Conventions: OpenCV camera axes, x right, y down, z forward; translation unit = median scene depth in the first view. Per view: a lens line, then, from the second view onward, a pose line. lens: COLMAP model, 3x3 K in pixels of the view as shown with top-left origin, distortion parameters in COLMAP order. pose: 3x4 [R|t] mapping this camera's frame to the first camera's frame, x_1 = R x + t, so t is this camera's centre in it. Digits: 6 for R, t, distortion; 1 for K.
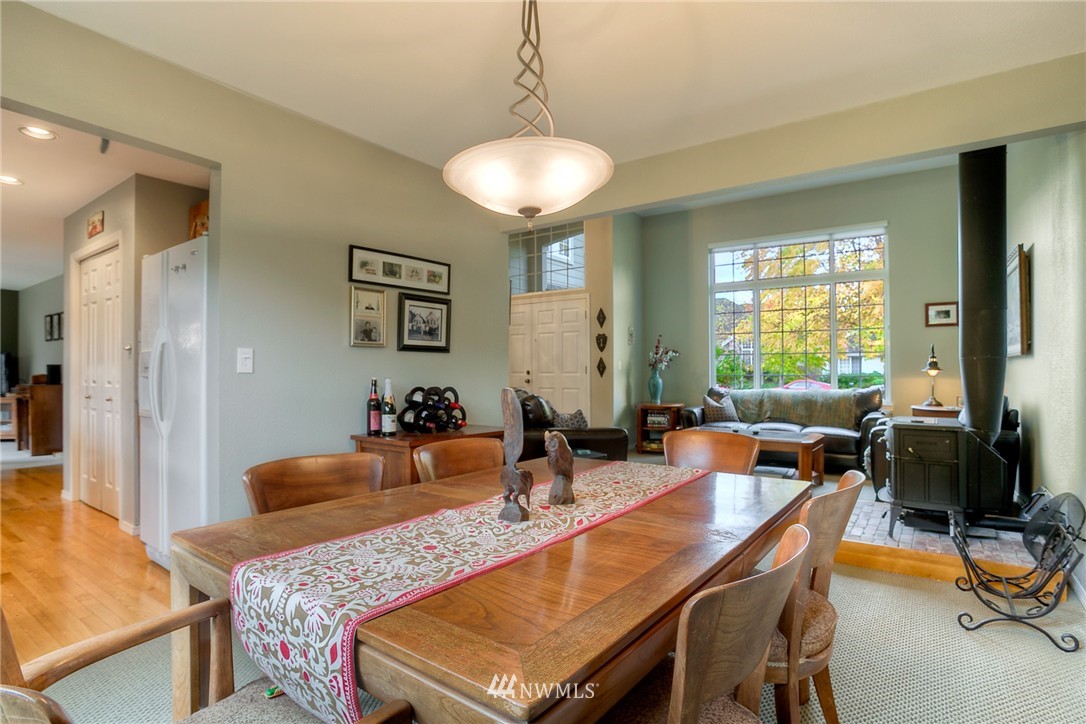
lens RADIAL K [[573.6, 0, 544.8], [0, 573.6, 361.3], [0, 0, 1]] dist [-0.006495, -0.000146]
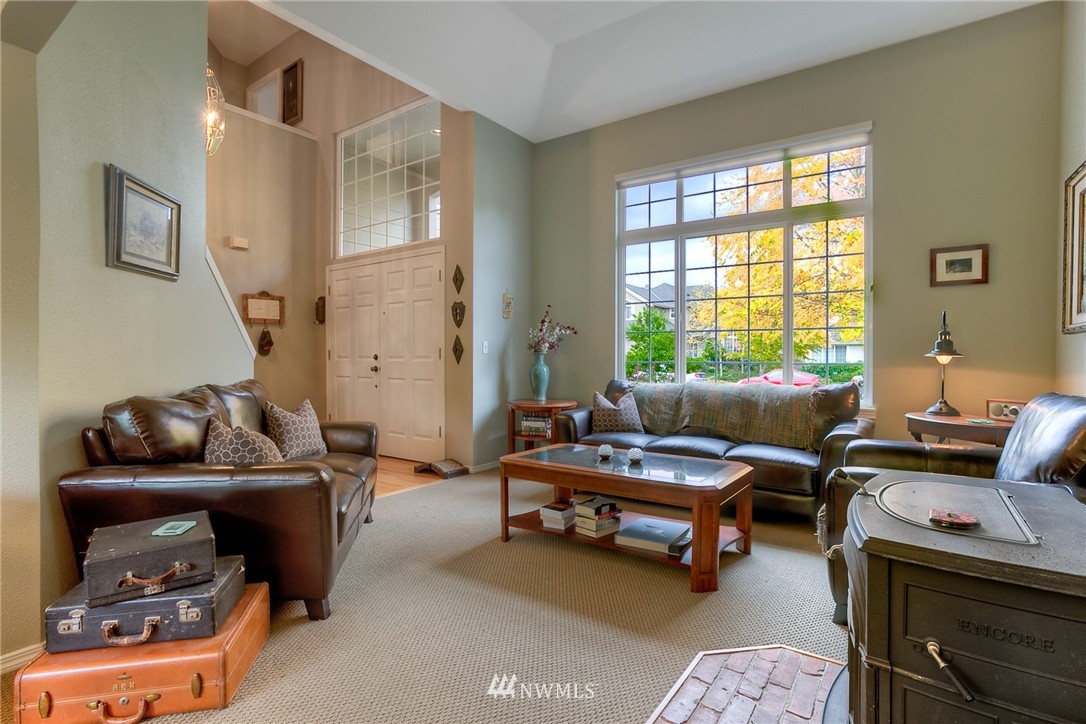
lens RADIAL K [[528.3, 0, 541.0], [0, 528.3, 365.3], [0, 0, 1]] dist [-0.038012, 0.004449]
pose [[0.999582, 0.005384, -0.028406, 0.232261], [-0.004586, 0.999595, 0.028087, 0.011471], [0.028545, -0.027945, 0.999202, 0.380880]]
